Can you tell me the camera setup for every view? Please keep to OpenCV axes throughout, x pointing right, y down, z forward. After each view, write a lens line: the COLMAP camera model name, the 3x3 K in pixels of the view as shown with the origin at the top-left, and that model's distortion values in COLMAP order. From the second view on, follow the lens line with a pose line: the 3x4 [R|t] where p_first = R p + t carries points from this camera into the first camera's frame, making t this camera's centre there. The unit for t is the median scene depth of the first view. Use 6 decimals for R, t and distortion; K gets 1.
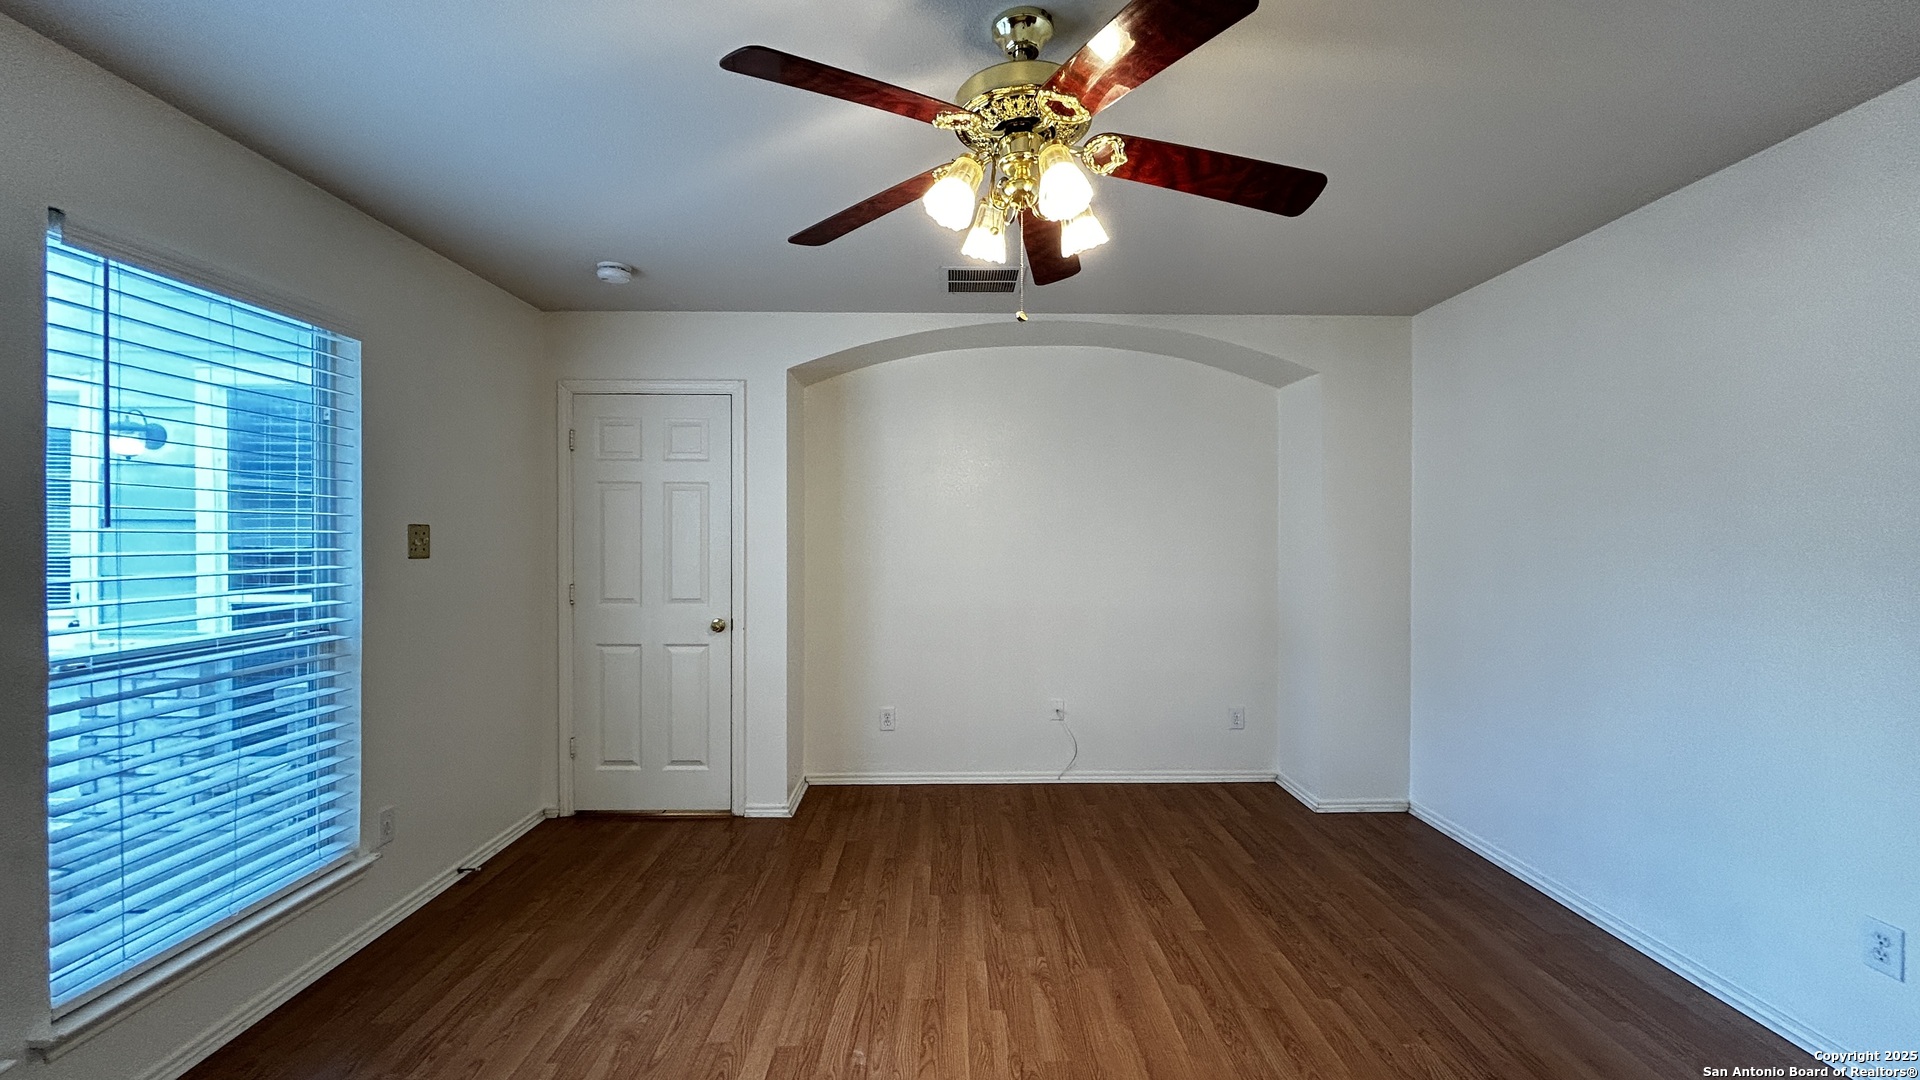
lens RADIAL K [[772.8, 0, 962.2], [0, 772.8, 529.0], [0, 0, 1]] dist [-0.000823, 0.000286]
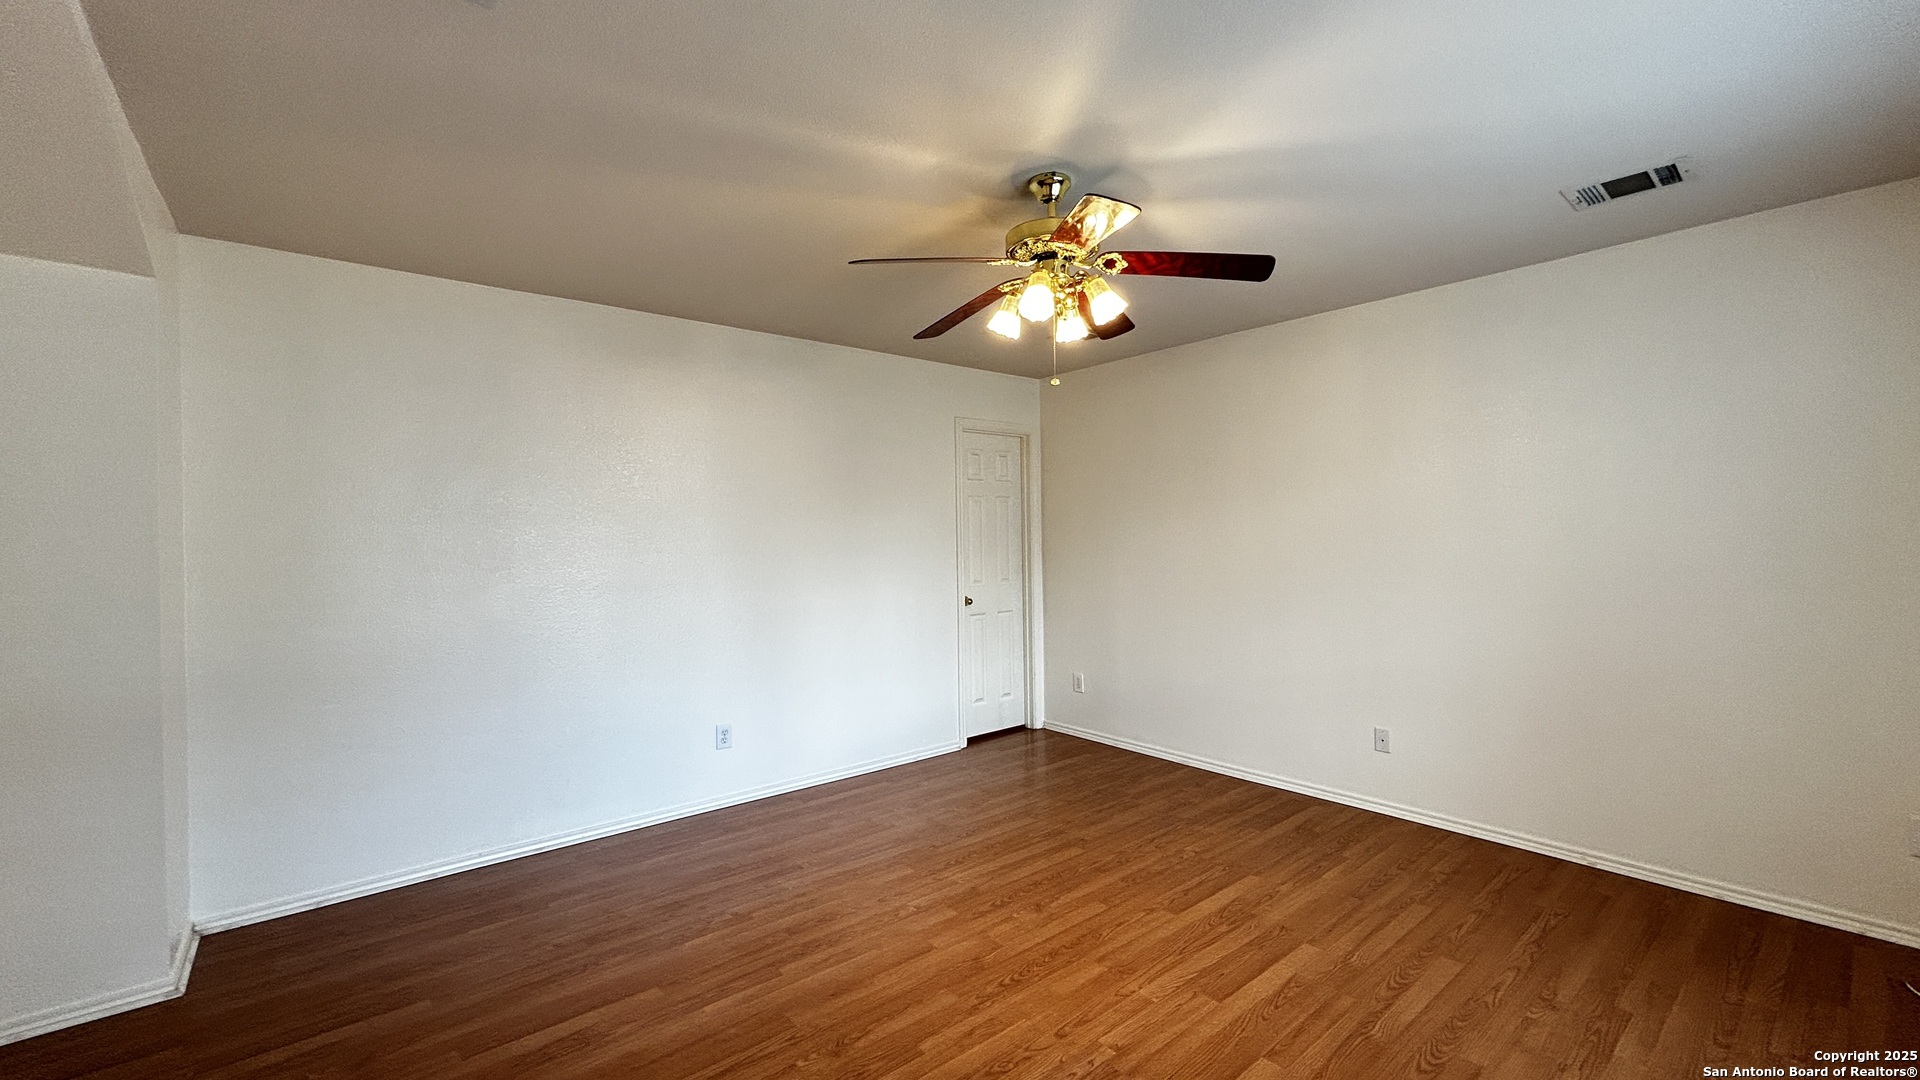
lens RADIAL K [[772.8, 0, 960.6], [0, 772.8, 530.9], [0, 0, 1]] dist [-0.000823, 0.000286]
pose [[-0.628027, 0.014048, 0.778065, -0.498616], [0.008206, 0.999901, -0.011430, 0.010966], [-0.778148, -0.000794, -0.628080, 1.084112]]
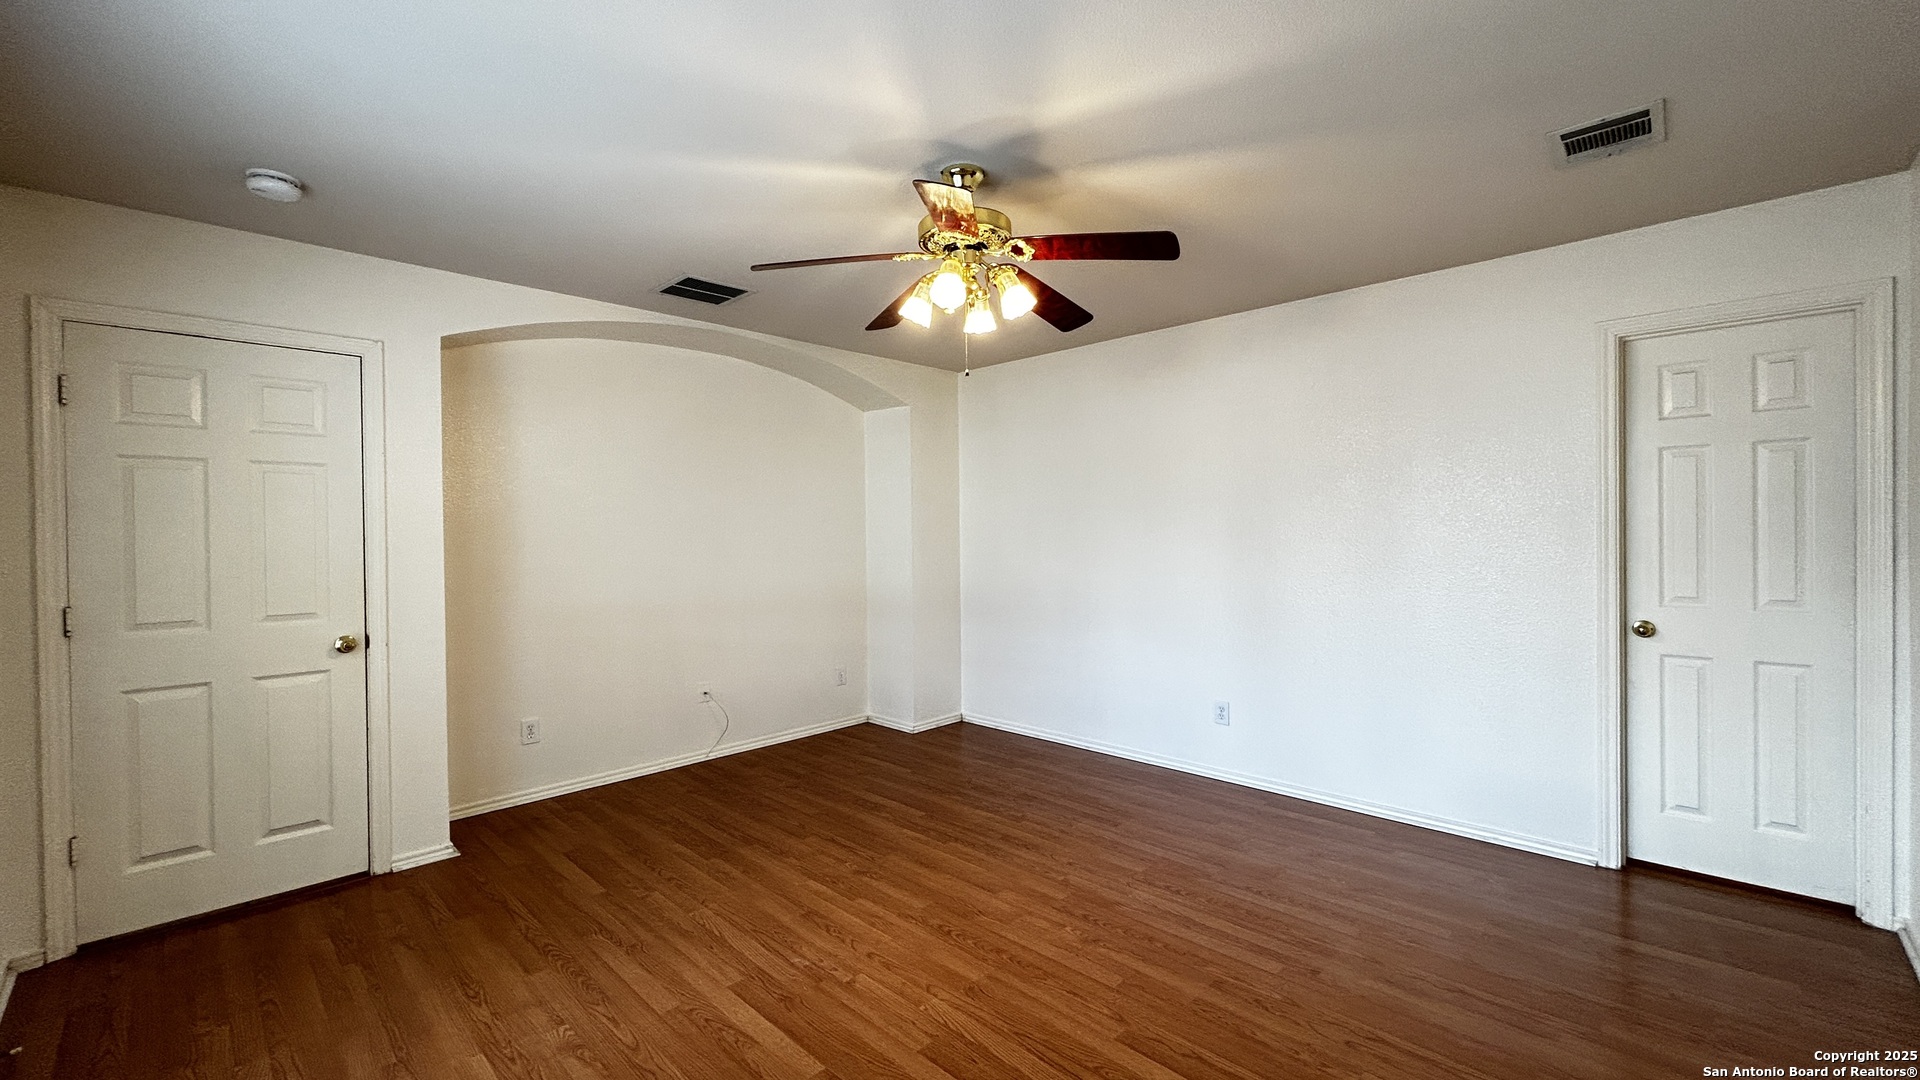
lens RADIAL K [[772.8, 0, 960.1], [0, 772.8, 526.2], [0, 0, 1]] dist [-0.000823, 0.000286]
pose [[0.710132, -0.005475, 0.704047, -0.508419], [0.006776, 0.999977, 0.000941, 0.007882], [-0.704035, 0.004102, 0.710153, -0.013977]]
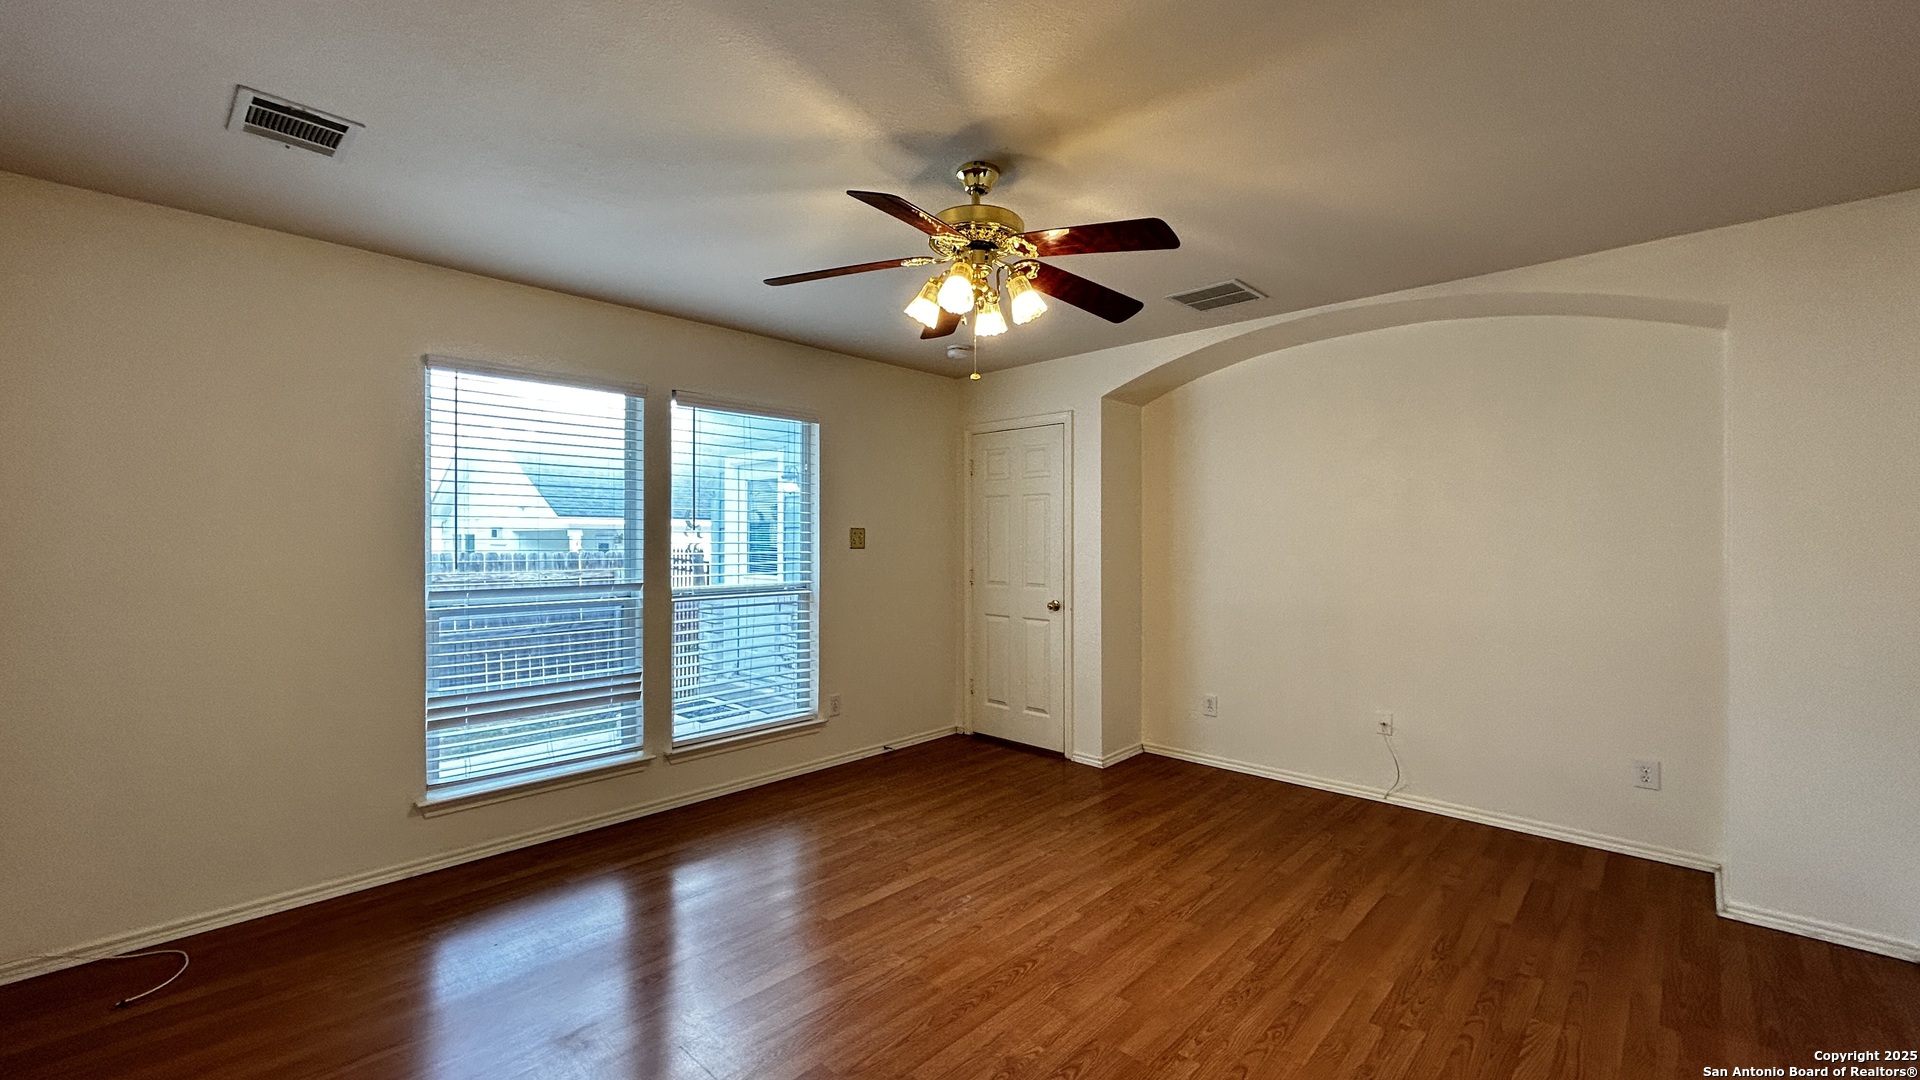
lens RADIAL K [[772.8, 0, 963.3], [0, 772.8, 526.0], [0, 0, 1]] dist [-0.000823, 0.000286]
pose [[0.715889, -0.009905, -0.698144, 0.553906], [0.004637, 0.999945, -0.009431, 0.006199], [0.698199, 0.003514, 0.715895, -0.017765]]
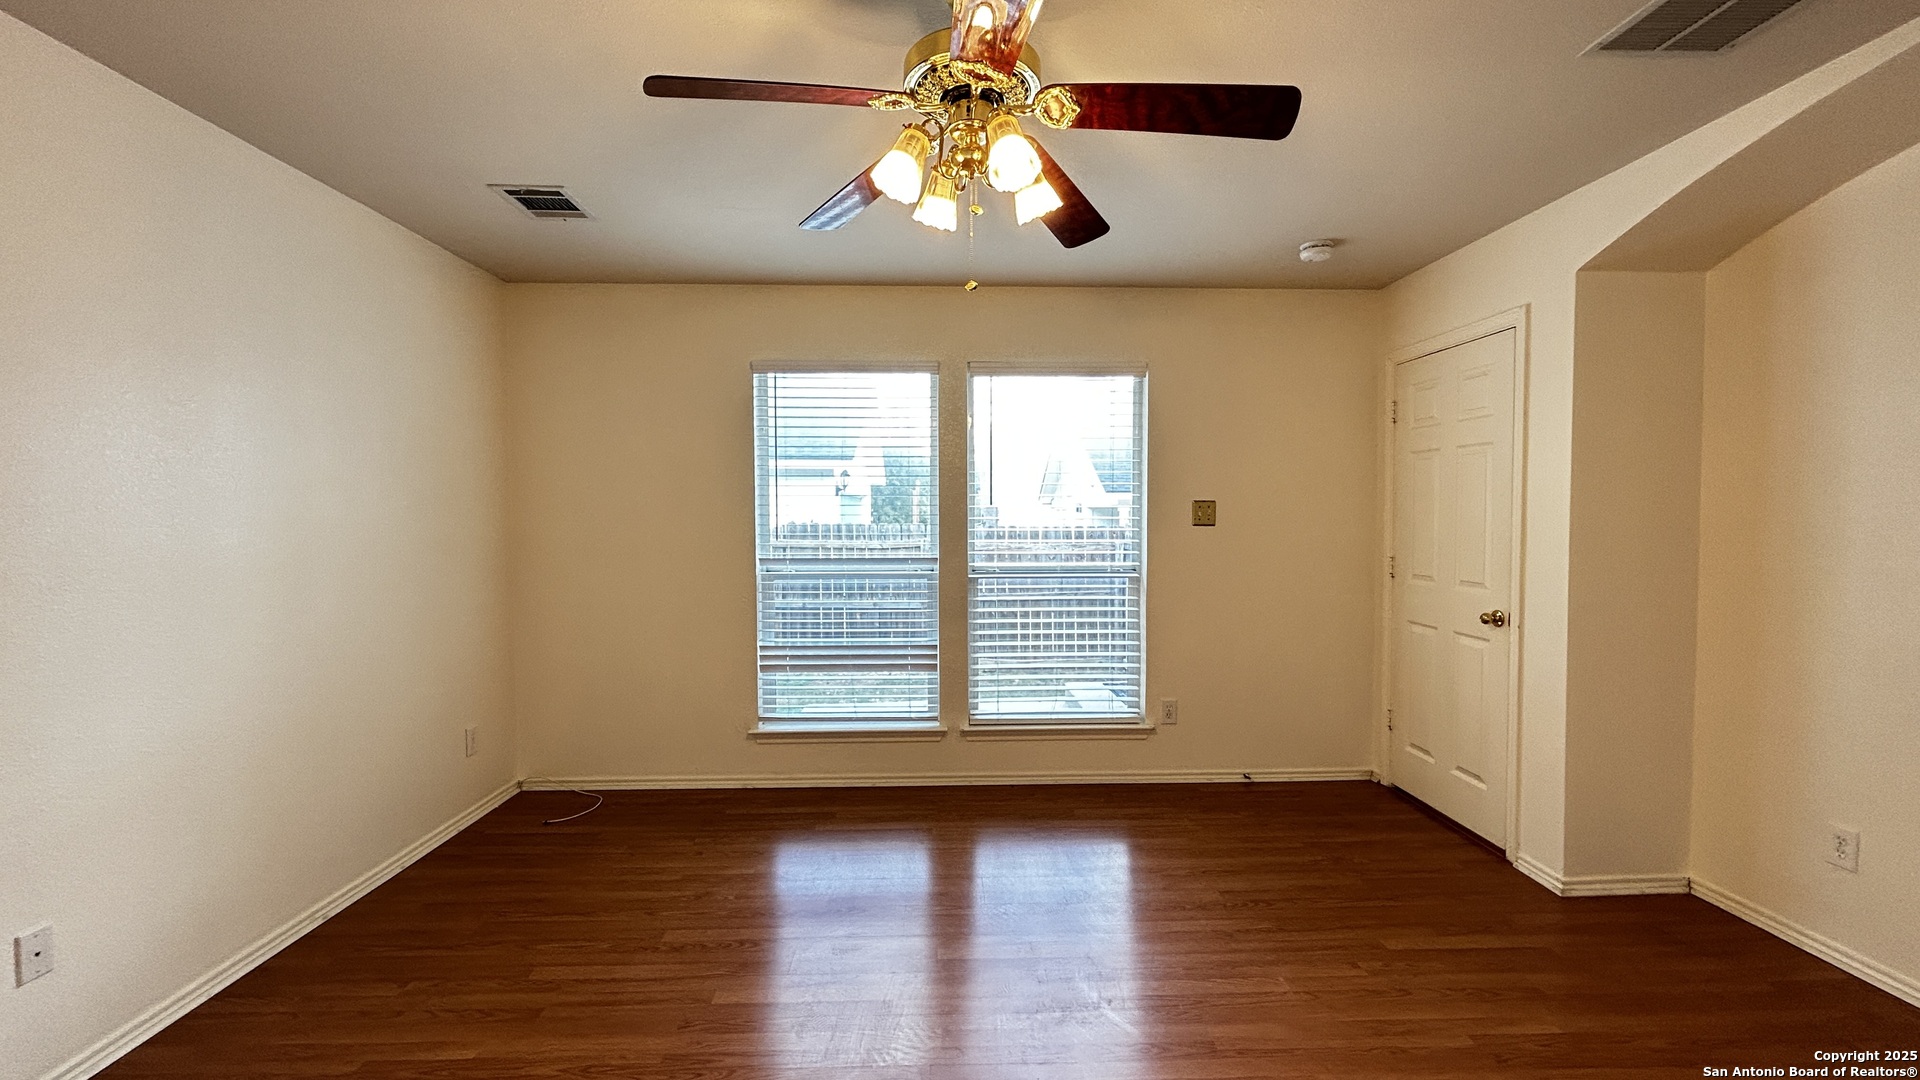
lens RADIAL K [[772.8, 0, 959.6], [0, 772.8, 529.6], [0, 0, 1]] dist [-0.000823, 0.000286]
pose [[0.015318, 0.023797, -0.999599, 0.574262], [0.010379, 0.999659, 0.023957, 0.007685], [0.999829, -0.010742, 0.015066, 0.509299]]
